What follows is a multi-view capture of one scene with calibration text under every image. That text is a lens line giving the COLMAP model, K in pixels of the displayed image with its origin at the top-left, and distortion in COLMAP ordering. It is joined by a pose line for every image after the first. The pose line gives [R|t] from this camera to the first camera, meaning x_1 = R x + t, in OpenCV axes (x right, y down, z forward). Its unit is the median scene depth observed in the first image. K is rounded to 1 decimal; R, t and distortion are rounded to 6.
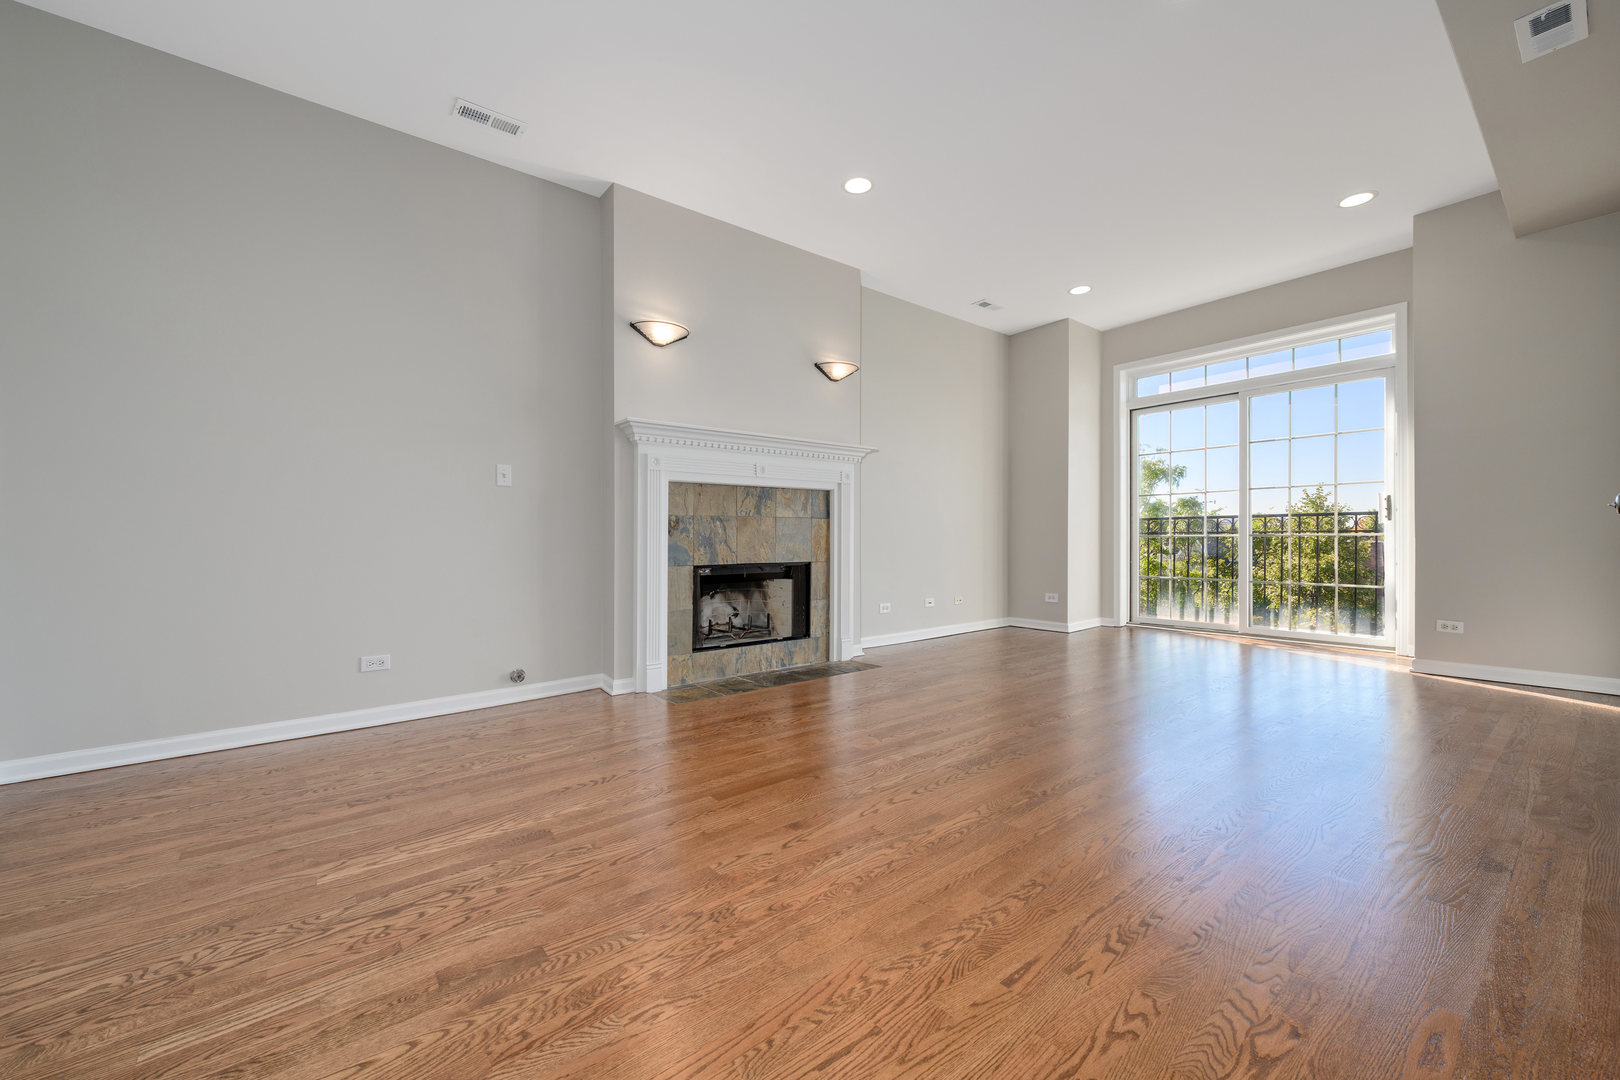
lens RADIAL K [[641.3, 0, 816.4], [0, 641.3, 537.4], [0, 0, 1]] dist [0.007720, -0.000346]
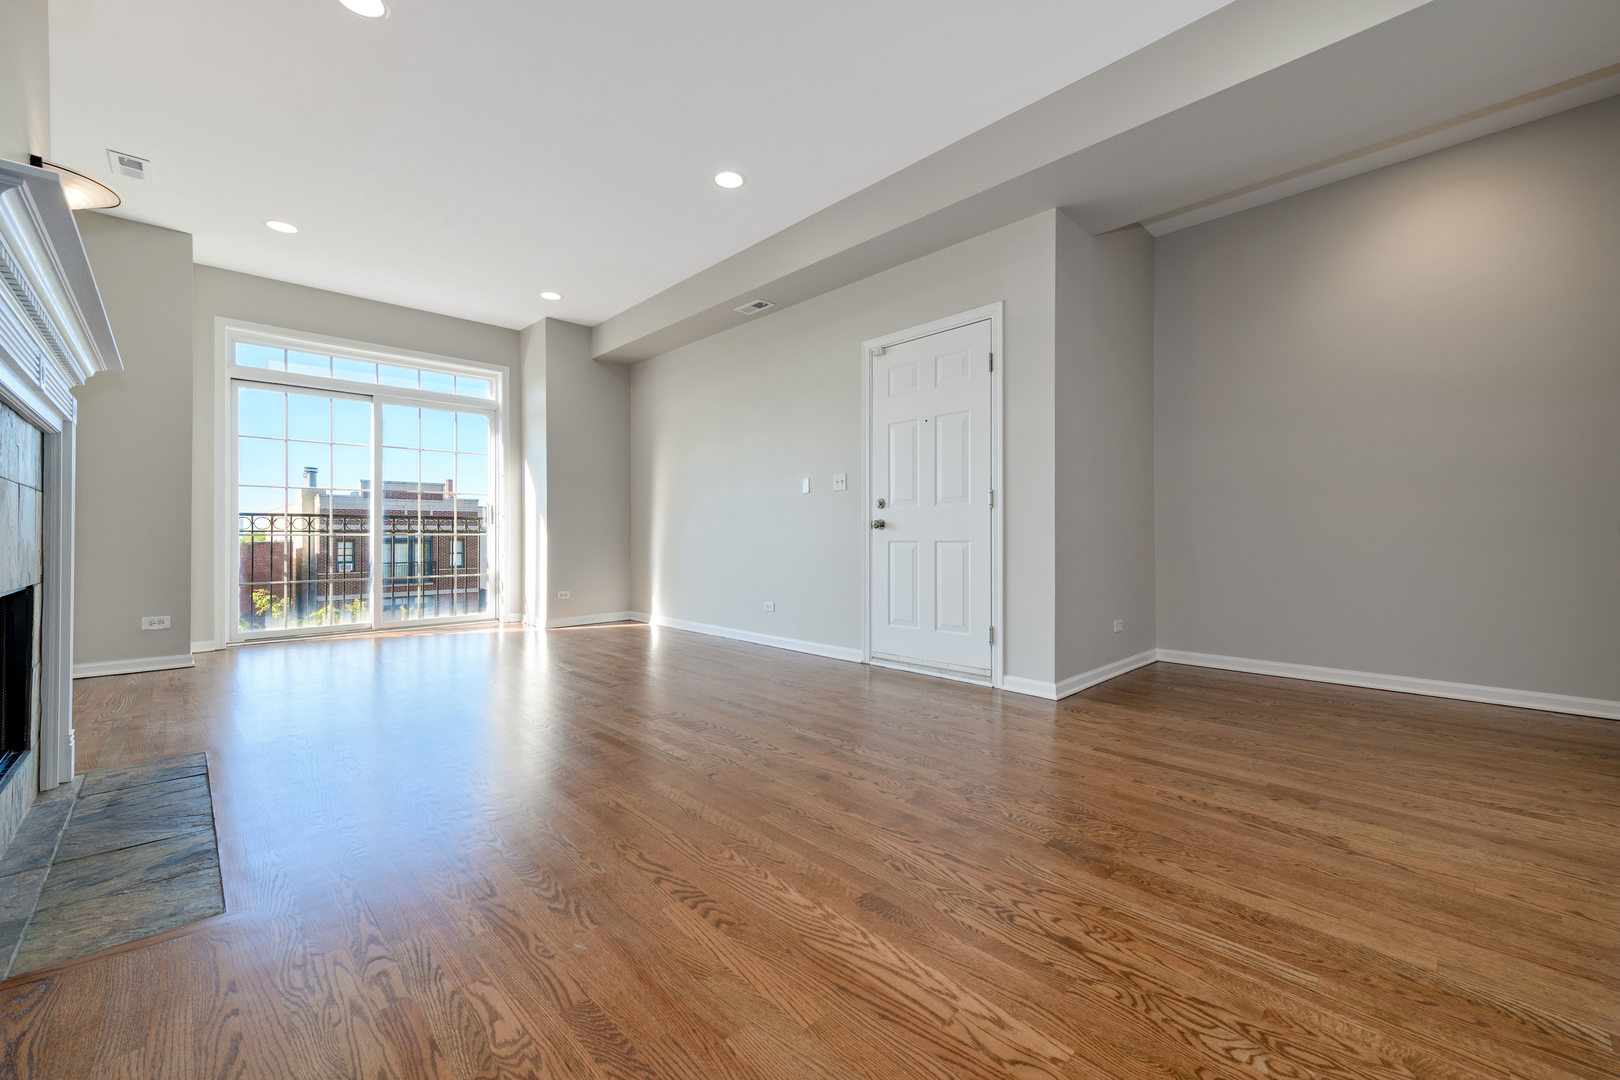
lens RADIAL K [[641.3, 0, 801.2], [0, 641.3, 538.5], [0, 0, 1]] dist [0.007720, -0.000346]
pose [[-0.074896, 0.002203, 0.997189, -0.662049], [0.000489, 0.999998, -0.002172, 0.008956], [-0.997191, 0.000325, -0.074897, 0.623936]]
